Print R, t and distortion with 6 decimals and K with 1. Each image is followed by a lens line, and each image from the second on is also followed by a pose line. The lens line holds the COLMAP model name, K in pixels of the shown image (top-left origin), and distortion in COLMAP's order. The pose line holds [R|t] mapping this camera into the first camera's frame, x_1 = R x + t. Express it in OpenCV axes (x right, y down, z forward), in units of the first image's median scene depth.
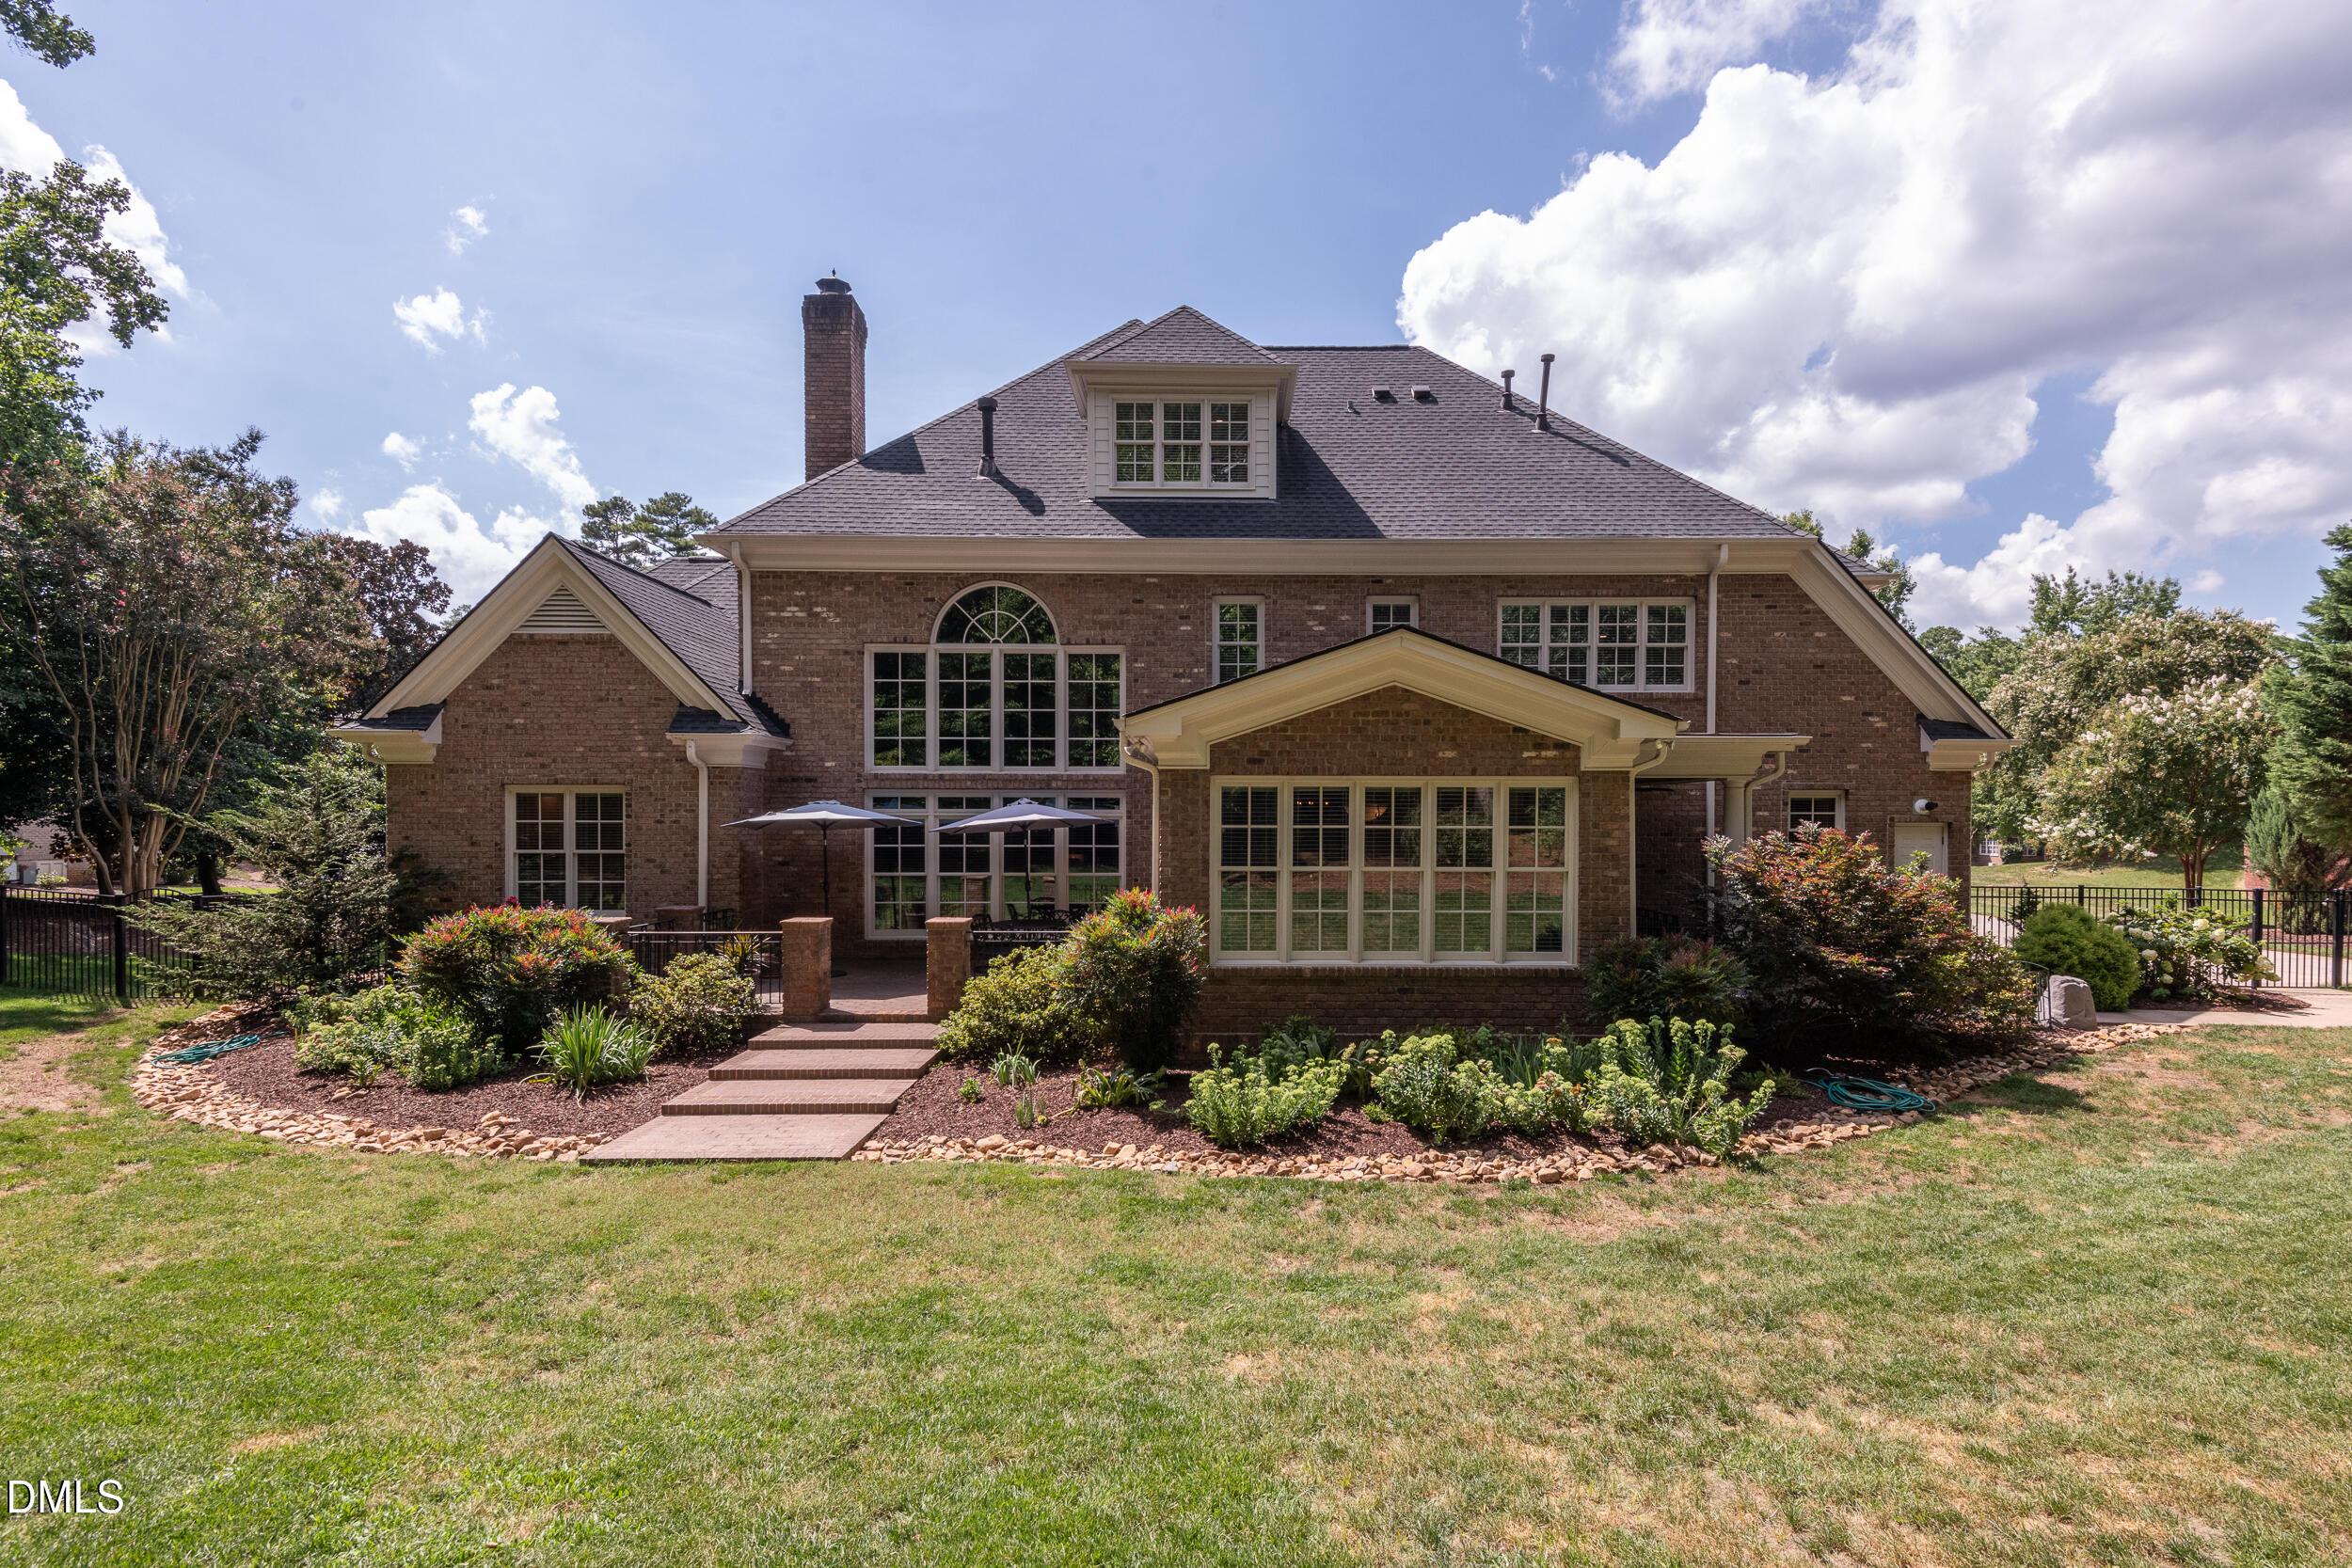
lens RADIAL K [[1059.6, 0, 1148.7], [0, 1059.6, 823.0], [0, 0, 1]] dist [-0.000633, 0.000211]
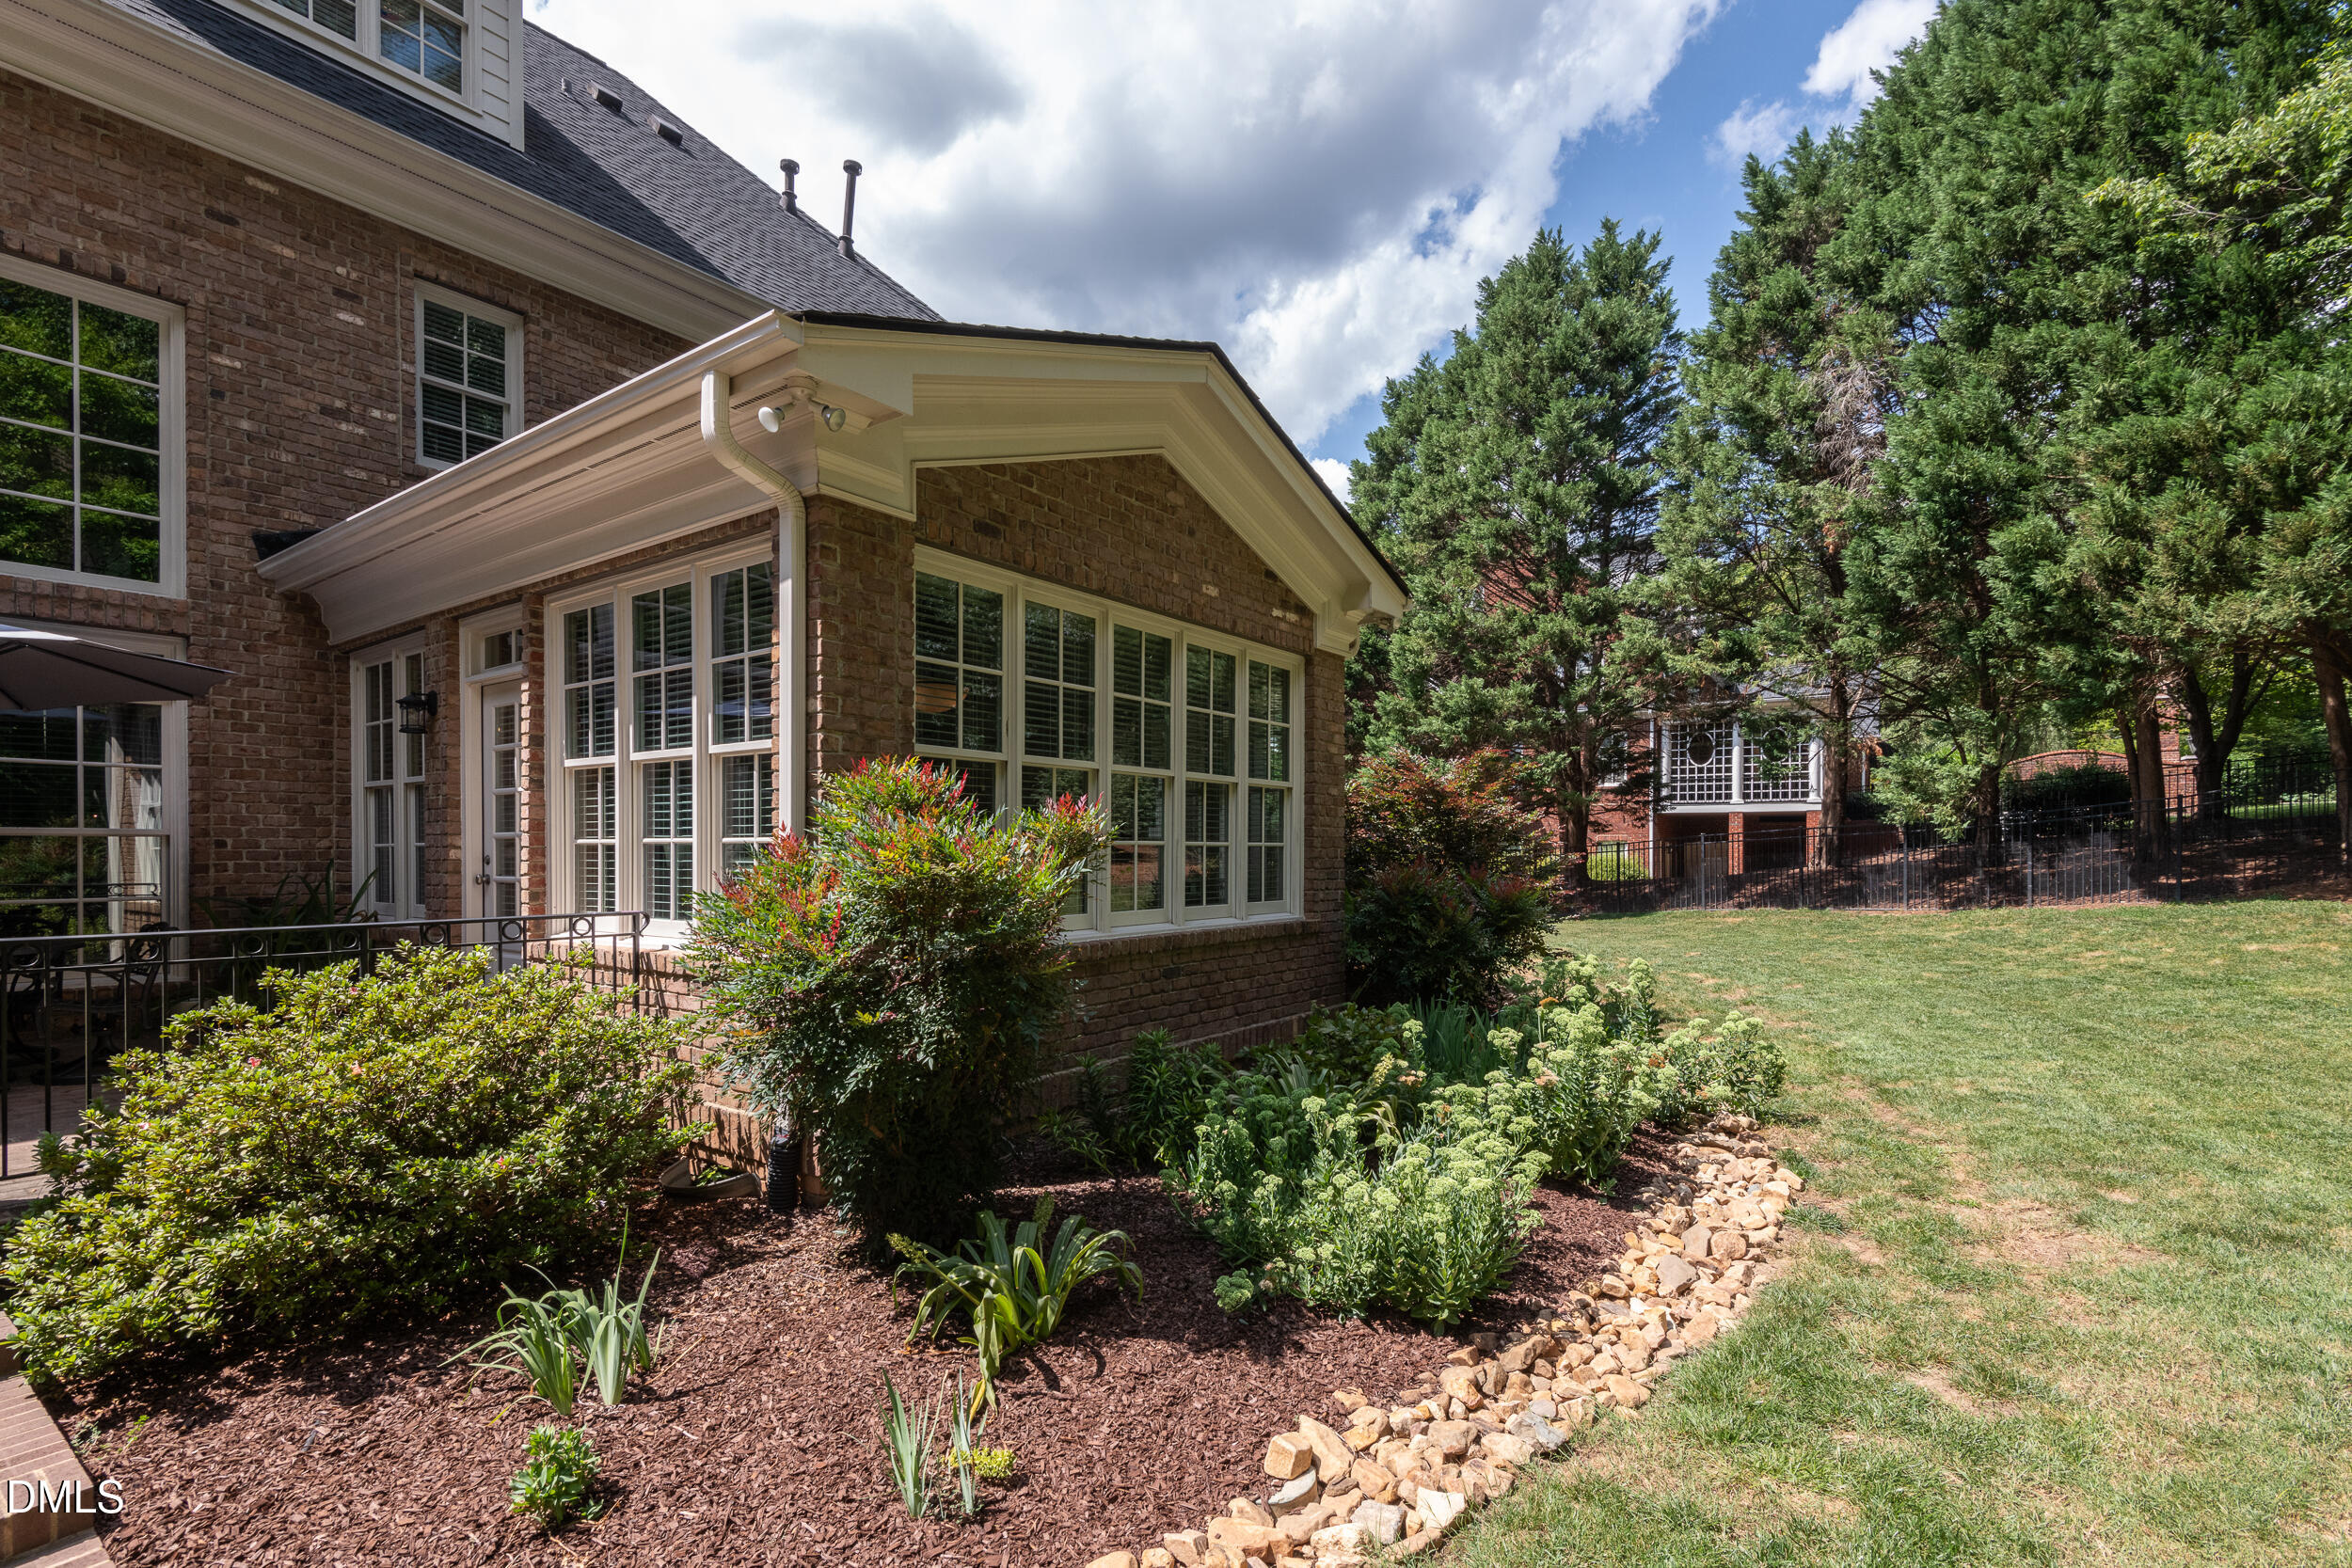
lens RADIAL K [[1132.5, 0, 1172.2], [0, 1132.5, 857.8], [0, 0, 1]] dist [0.001172, -0.001421]
pose [[0.569798, -0.001381, 0.821783, -0.170768], [-0.003847, 0.999983, 0.004348, 0.054949], [-0.821776, -0.005639, 0.569783, 0.394289]]
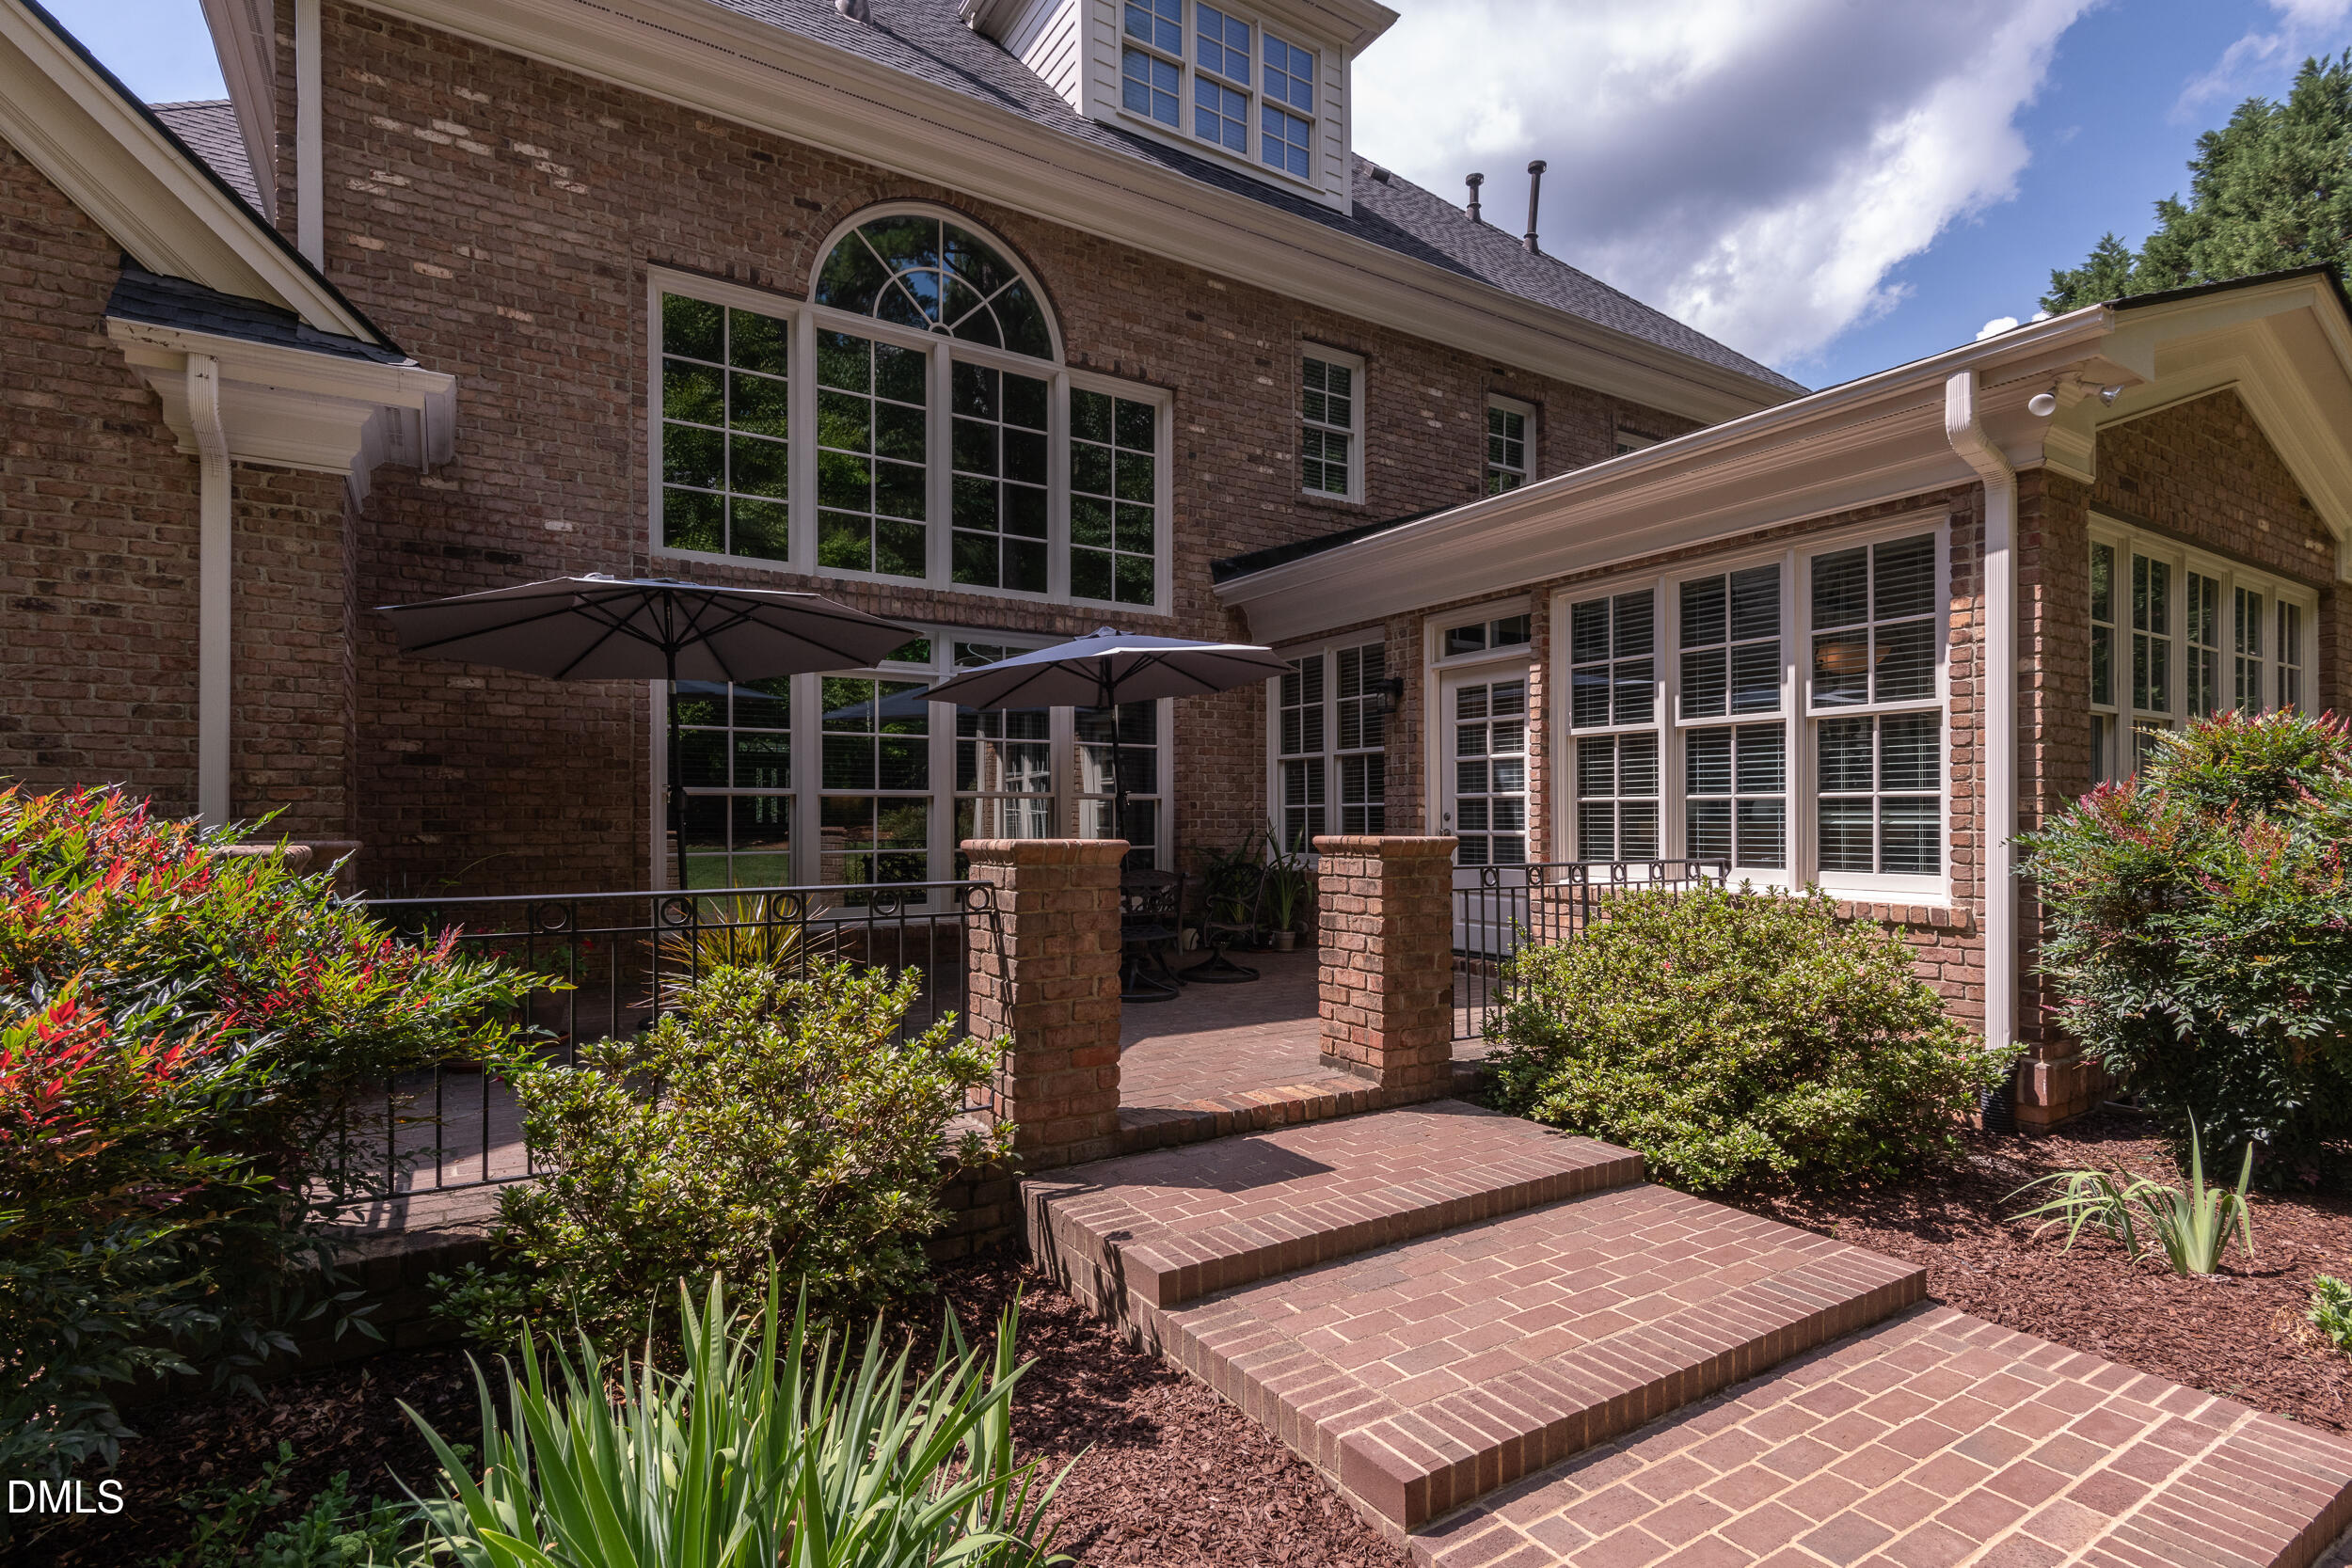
lens RADIAL K [[1107.0, 0, 1158.3], [0, 1107.0, 810.3], [0, 0, 1]] dist [0.035874, -0.021584]
pose [[0.840071, 0.008414, 0.542411, -0.342586], [-0.003540, 0.999943, -0.010029, 0.060821], [-0.542464, 0.006505, 0.840054, 0.501931]]
